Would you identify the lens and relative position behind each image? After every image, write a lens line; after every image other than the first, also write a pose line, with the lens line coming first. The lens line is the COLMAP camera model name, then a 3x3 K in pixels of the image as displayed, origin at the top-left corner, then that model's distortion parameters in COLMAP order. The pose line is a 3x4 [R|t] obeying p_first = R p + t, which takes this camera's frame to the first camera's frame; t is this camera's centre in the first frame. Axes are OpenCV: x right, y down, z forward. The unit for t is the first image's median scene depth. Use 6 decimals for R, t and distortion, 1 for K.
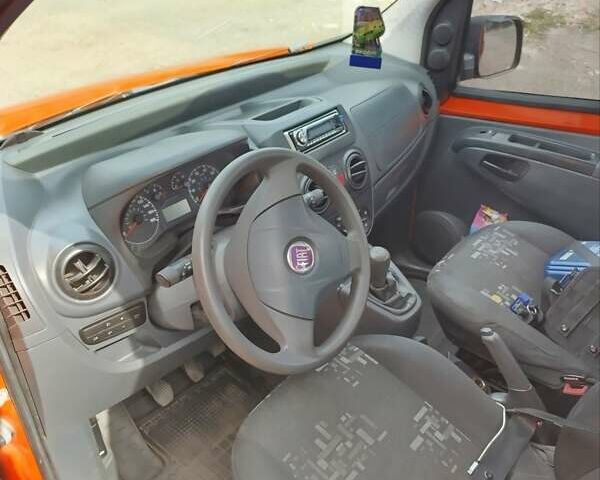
lens RADIAL K [[499.6, 0, 300.0], [0, 499.6, 240.0], [0, 0, 1]] dist [0.015706, 0.004205]
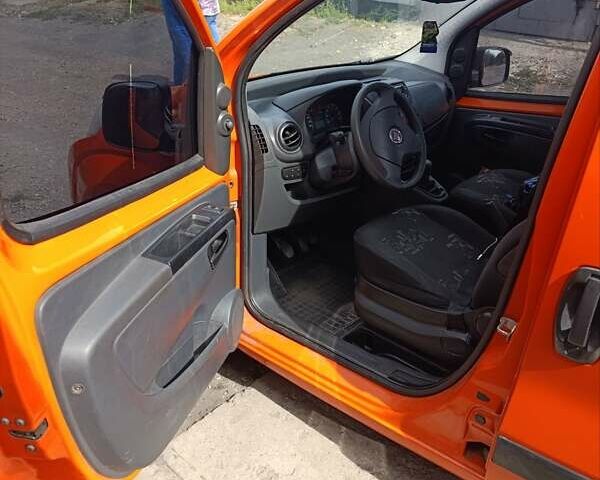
lens RADIAL K [[499.6, 0, 300.0], [0, 499.6, 240.0], [0, 0, 1]] dist [0.015706, 0.004205]
pose [[0.998461, 0.054180, 0.011812, -0.258461], [-0.052606, 0.992838, -0.107258, 0.457415], [-0.017539, 0.106472, 0.994161, -0.631738]]
